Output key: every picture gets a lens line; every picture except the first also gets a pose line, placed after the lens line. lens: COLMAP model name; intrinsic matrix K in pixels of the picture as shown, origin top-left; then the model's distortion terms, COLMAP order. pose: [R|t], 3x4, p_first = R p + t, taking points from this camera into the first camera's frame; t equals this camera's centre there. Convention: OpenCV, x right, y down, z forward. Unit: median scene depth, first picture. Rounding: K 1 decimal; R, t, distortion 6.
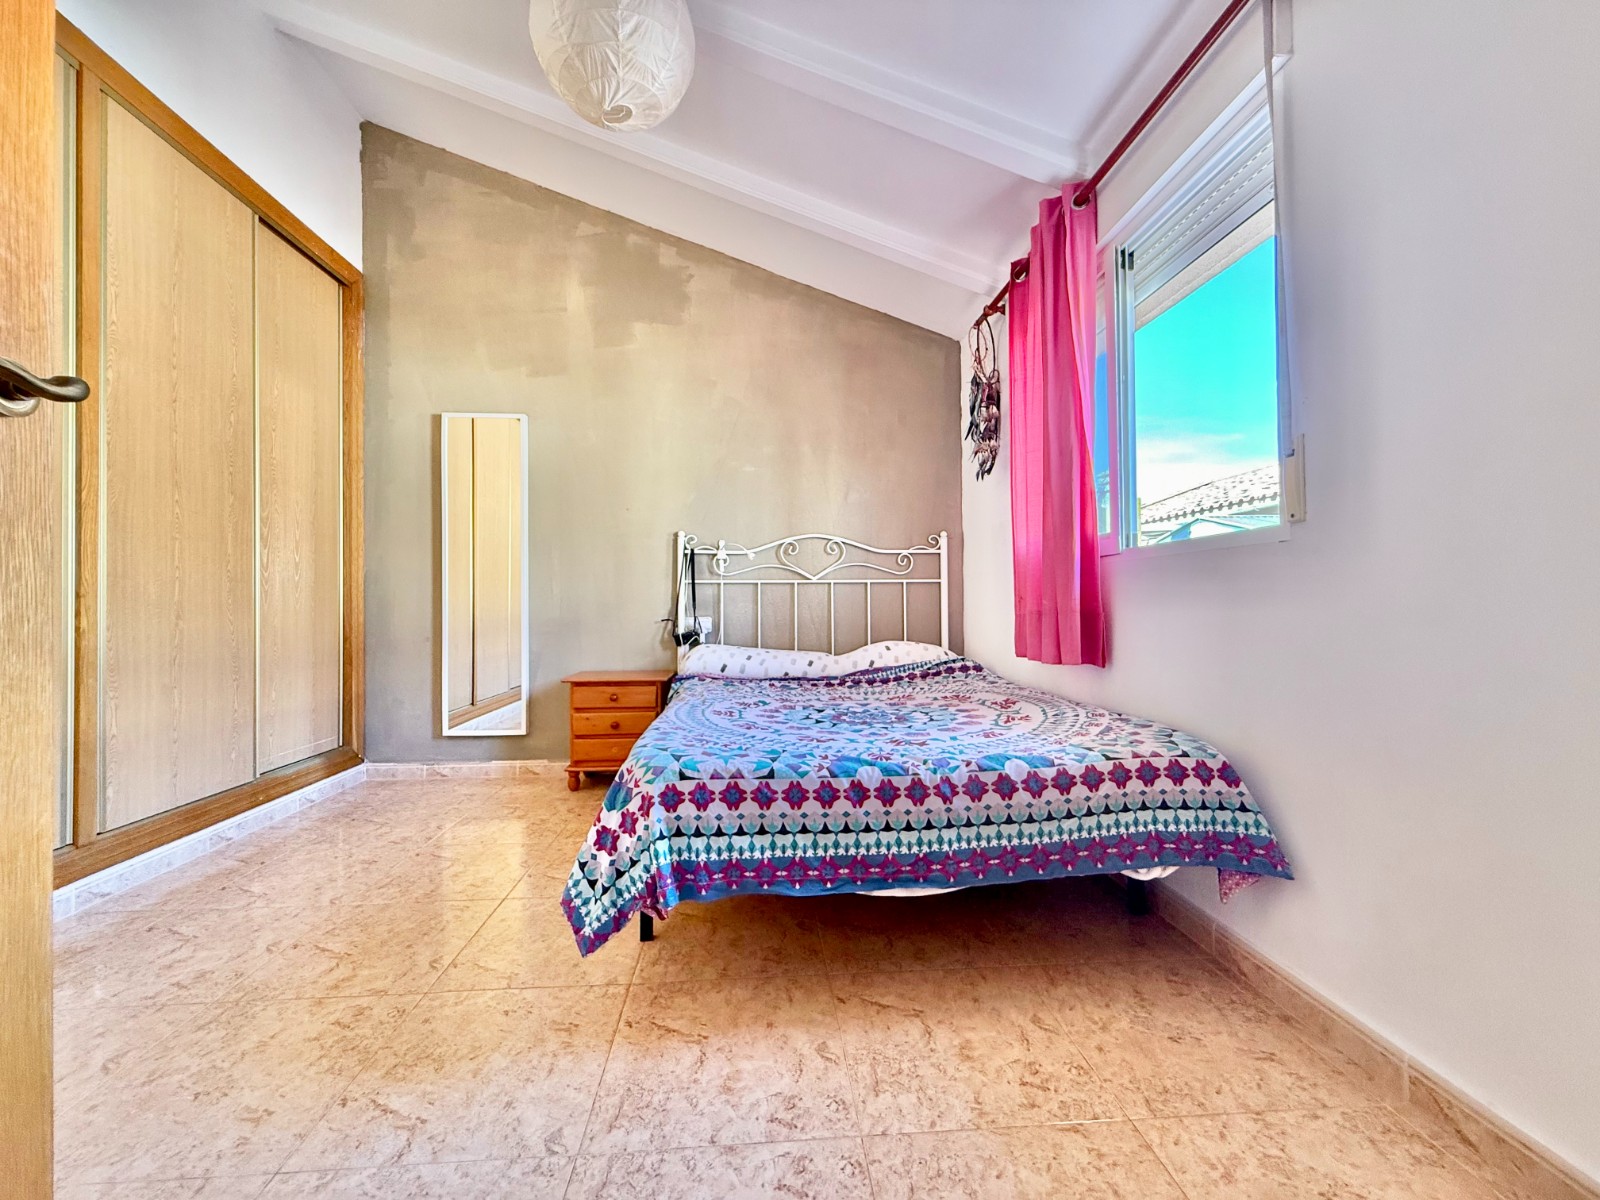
lens RADIAL K [[640.0, 0, 794.2], [0, 640.0, 596.2], [0, 0, 1]] dist [-0.001307, 0.000416]
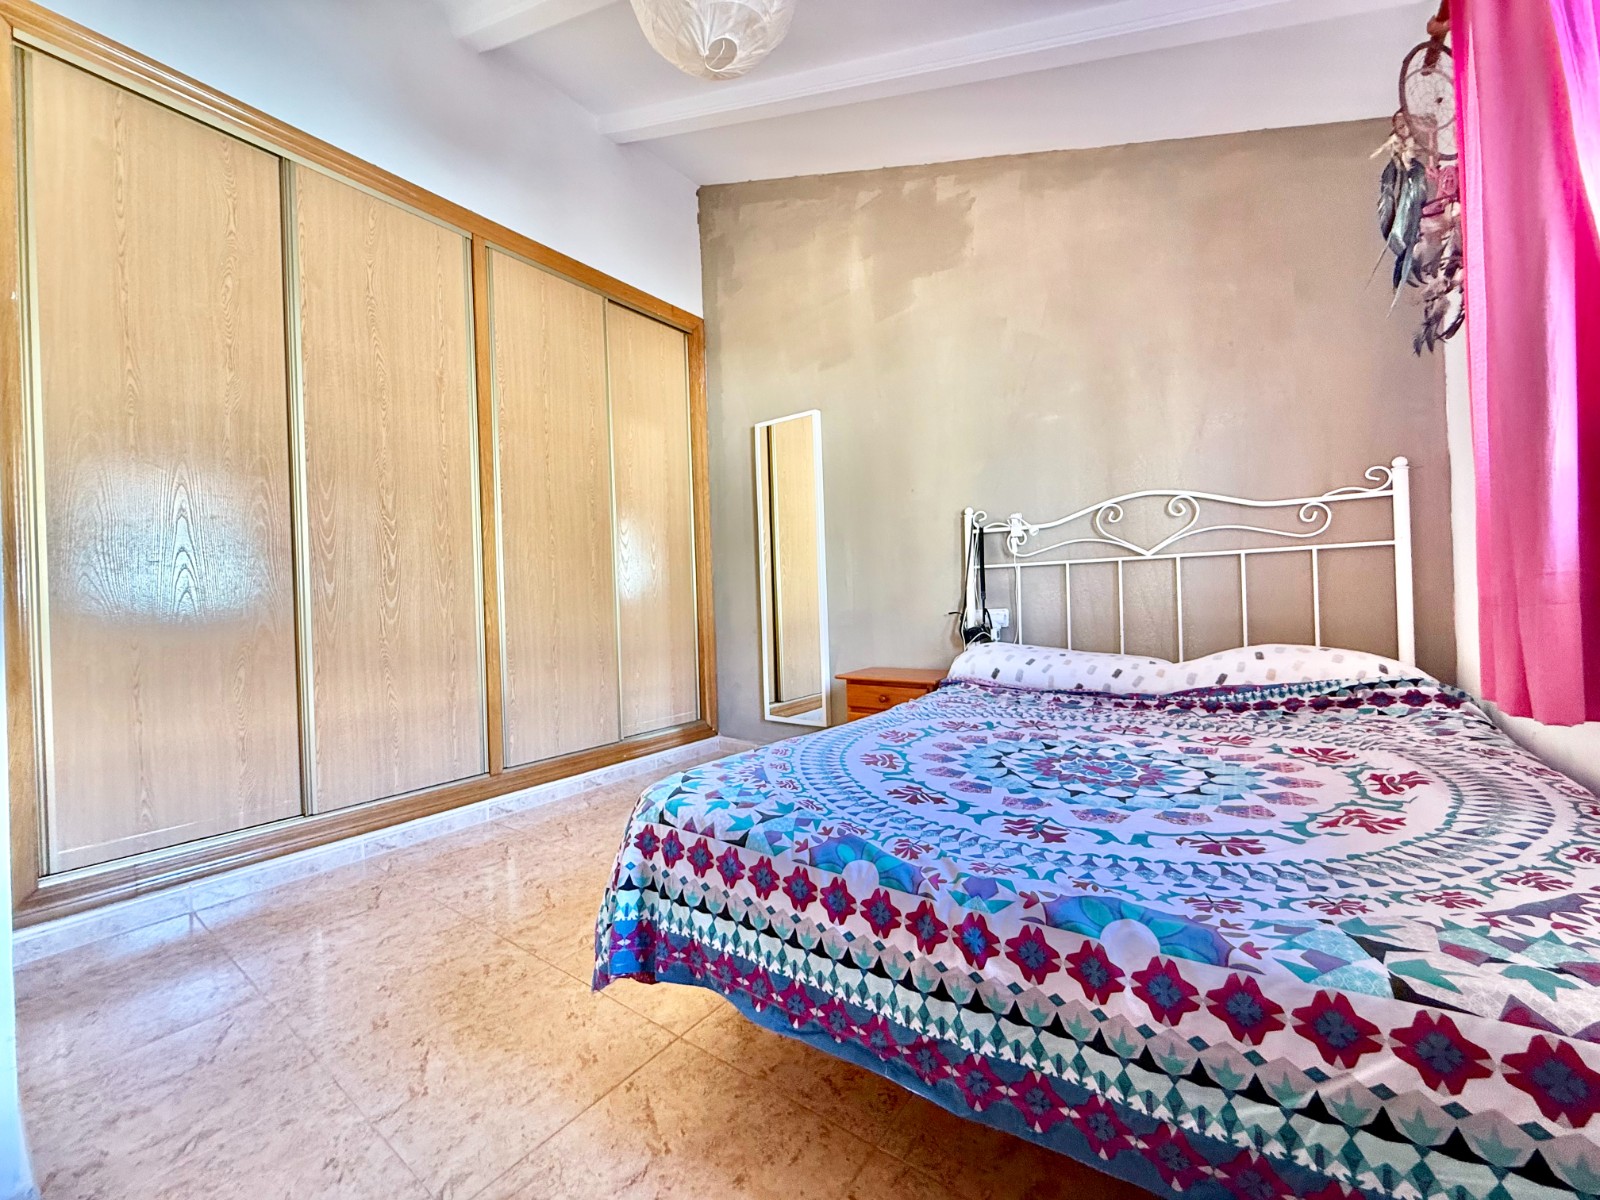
lens RADIAL K [[640.0, 0, 794.2], [0, 640.0, 596.2], [0, 0, 1]] dist [-0.001307, 0.000416]
pose [[0.753721, -0.021977, -0.656827, 0.228585], [0.038249, 0.999214, 0.010459, -0.002732], [0.656081, -0.033006, 0.753969, 0.229190]]
